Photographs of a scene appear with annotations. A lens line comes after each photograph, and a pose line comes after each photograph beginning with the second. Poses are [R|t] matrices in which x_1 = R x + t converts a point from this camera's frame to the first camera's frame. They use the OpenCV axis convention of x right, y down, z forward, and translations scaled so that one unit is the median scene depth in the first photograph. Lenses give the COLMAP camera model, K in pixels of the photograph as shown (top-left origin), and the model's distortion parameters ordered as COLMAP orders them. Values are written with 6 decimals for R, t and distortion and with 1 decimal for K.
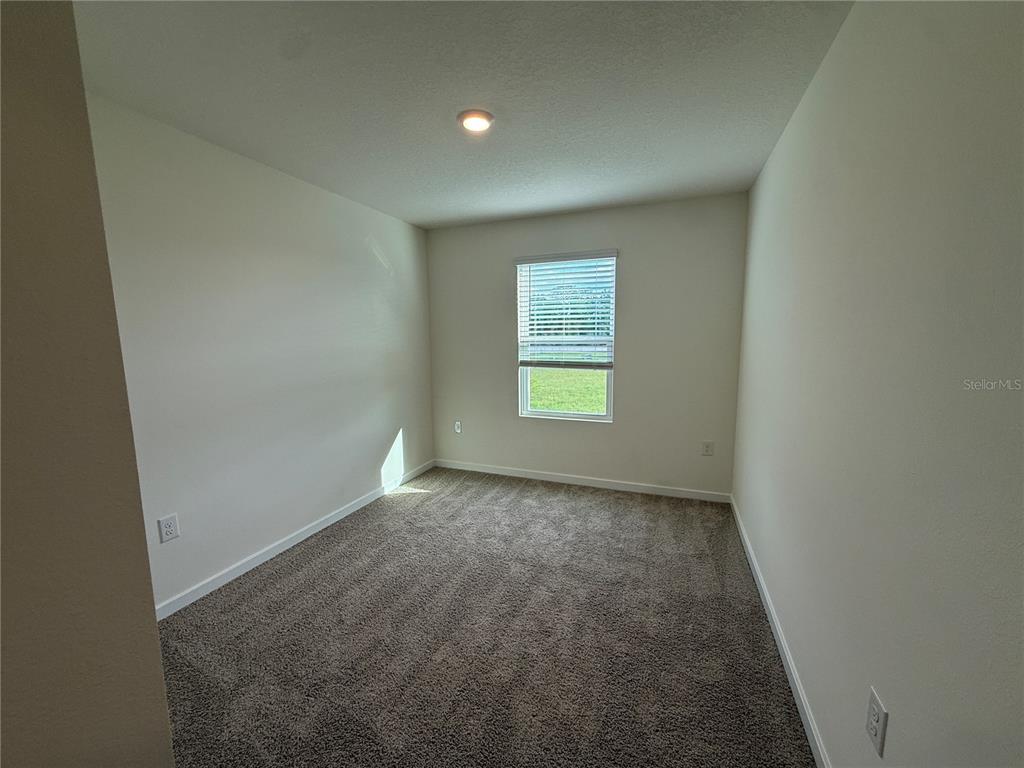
lens RADIAL K [[412.2, 0, 511.5], [0, 412.2, 382.4], [0, 0, 1]] dist [-0.001084, -0.000164]
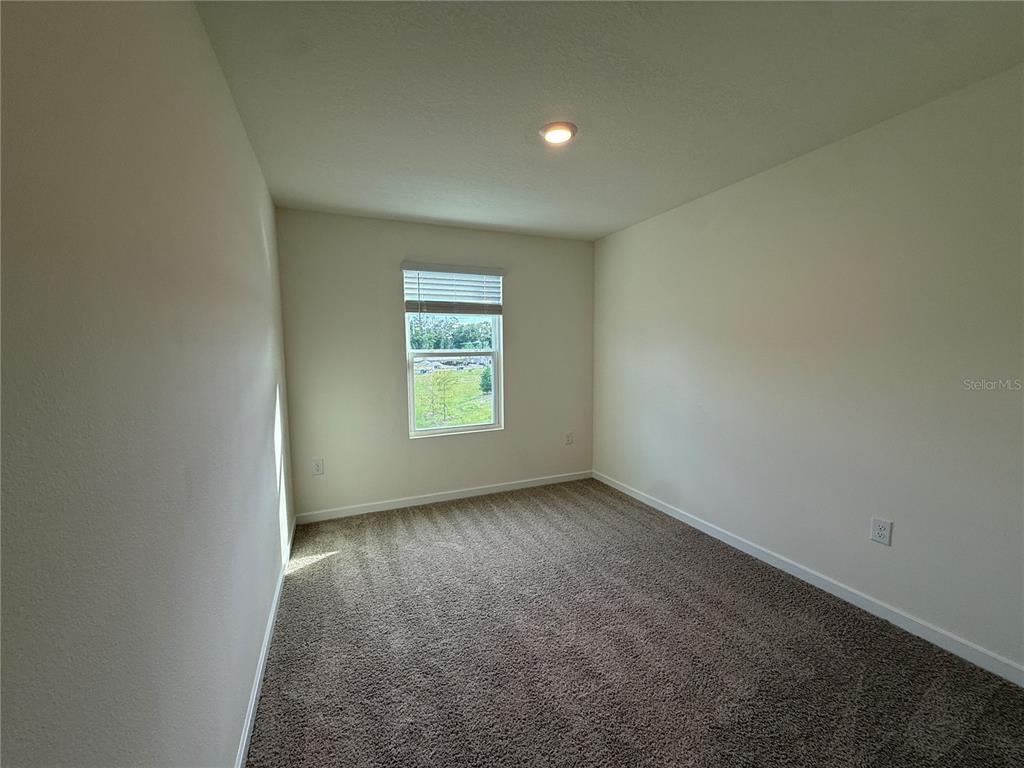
lens RADIAL K [[412.2, 0, 513.3], [0, 412.2, 384.7], [0, 0, 1]] dist [-0.001084, -0.000164]
pose [[0.708592, -0.059227, 0.703129, -0.508612], [0.087205, 0.996183, -0.003970, -0.010783], [-0.700209, 0.064129, 0.711051, 0.227205]]
